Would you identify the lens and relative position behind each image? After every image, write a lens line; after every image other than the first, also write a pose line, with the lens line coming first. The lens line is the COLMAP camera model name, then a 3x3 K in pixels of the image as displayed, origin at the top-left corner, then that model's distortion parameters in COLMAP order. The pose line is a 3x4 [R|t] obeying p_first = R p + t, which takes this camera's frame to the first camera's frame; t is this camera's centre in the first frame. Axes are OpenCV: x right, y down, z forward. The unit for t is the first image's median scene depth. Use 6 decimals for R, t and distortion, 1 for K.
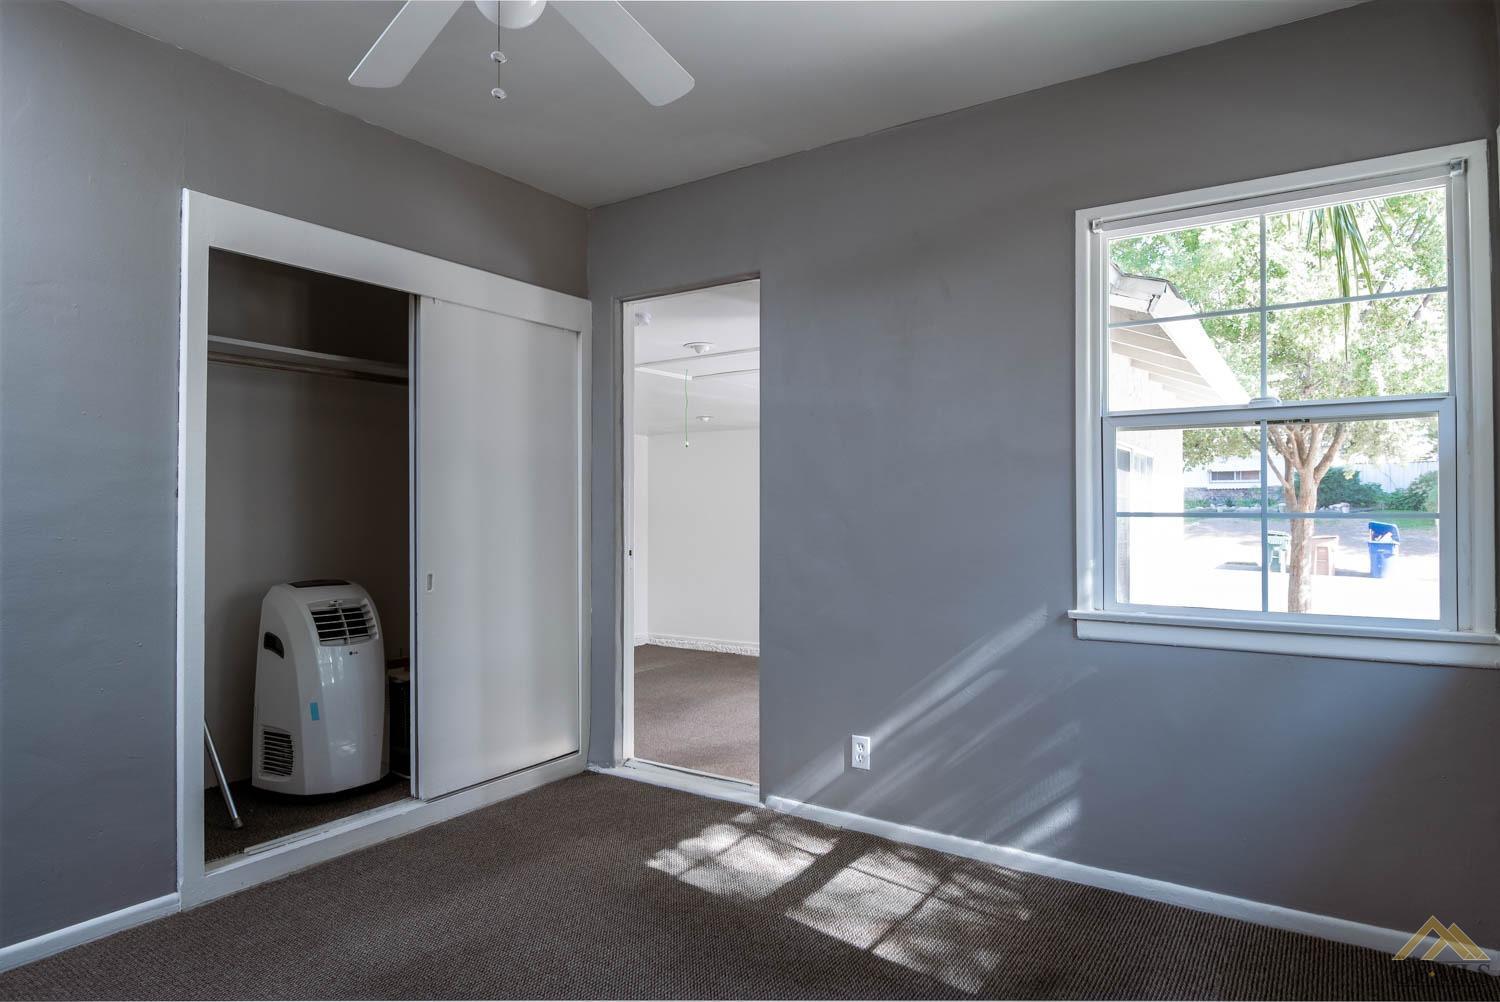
lens RADIAL K [[871.1, 0, 750.0], [0, 871.1, 501.0], [0, 0, 1]] dist [-0.000797, -0.001242]
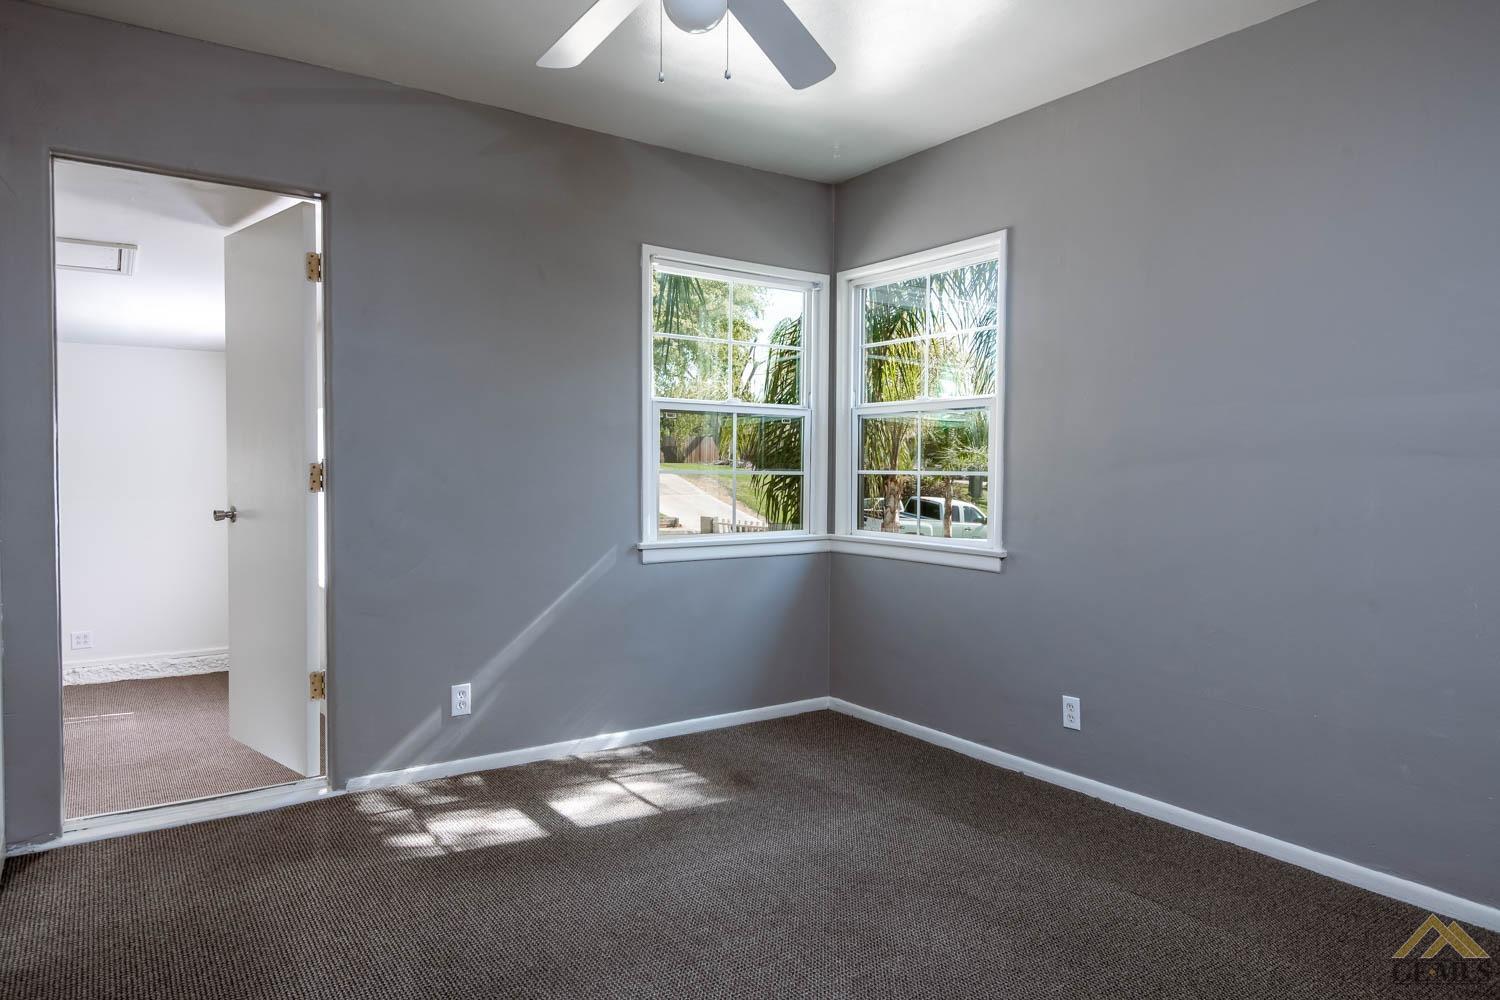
lens RADIAL K [[934.6, 0, 750.0], [0, 934.6, 500.0], [0, 0, 1]] dist [-0.000416, -0.000563]
pose [[0.356901, -0.028171, 0.933718, -0.790126], [-0.017370, 0.999172, 0.036785, 0.002167], [-0.933981, -0.029347, 0.356116, 0.285622]]
